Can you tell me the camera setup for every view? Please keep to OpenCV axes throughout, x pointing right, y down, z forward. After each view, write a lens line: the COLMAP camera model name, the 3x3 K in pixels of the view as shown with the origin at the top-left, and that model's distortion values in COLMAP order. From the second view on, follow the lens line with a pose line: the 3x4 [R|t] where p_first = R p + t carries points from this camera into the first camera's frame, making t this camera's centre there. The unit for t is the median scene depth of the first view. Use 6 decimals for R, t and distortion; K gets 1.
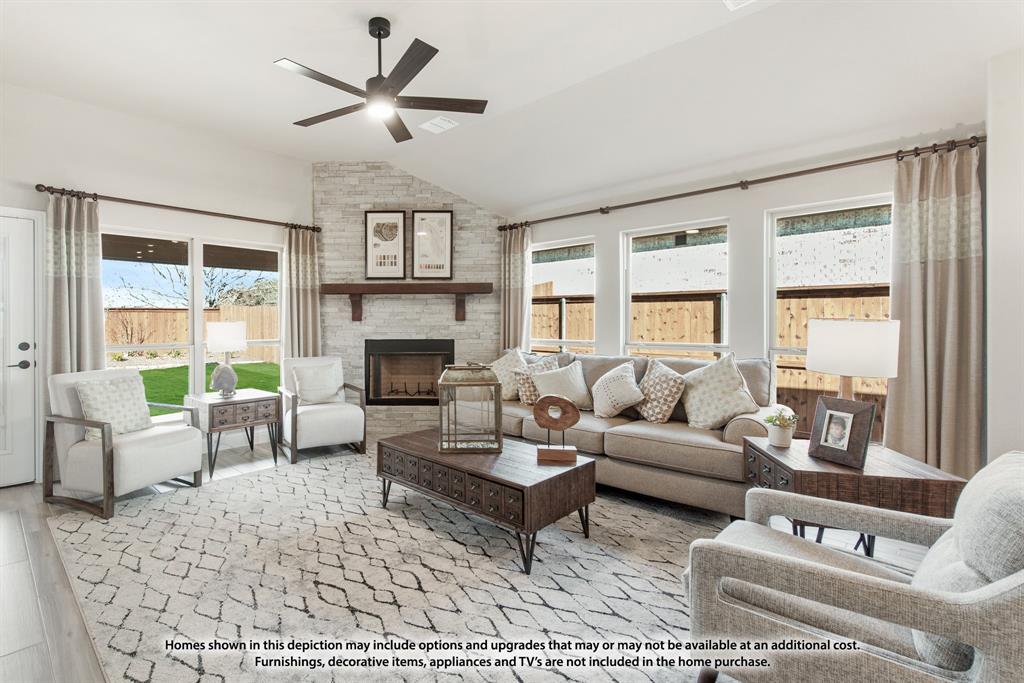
lens RADIAL K [[470.0, 0, 447.7], [0, 470.0, 326.7], [0, 0, 1]] dist [0.004234, -0.000114]
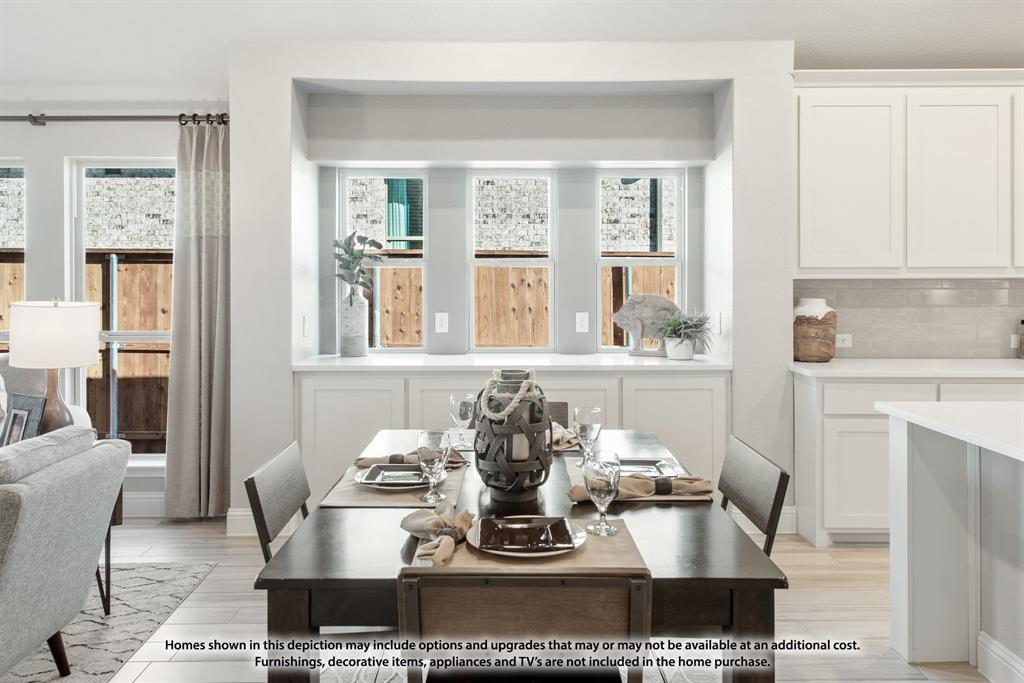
lens RADIAL K [[756.5, 0, 526.5], [0, 756.5, 283.5], [0, 0, 1]] dist [0.010000, -0.010045]
pose [[0.689504, -0.002098, 0.724279, 0.204943], [0.007762, 0.999960, -0.004494, -0.018120], [-0.724240, 0.008720, 0.689492, -0.287979]]
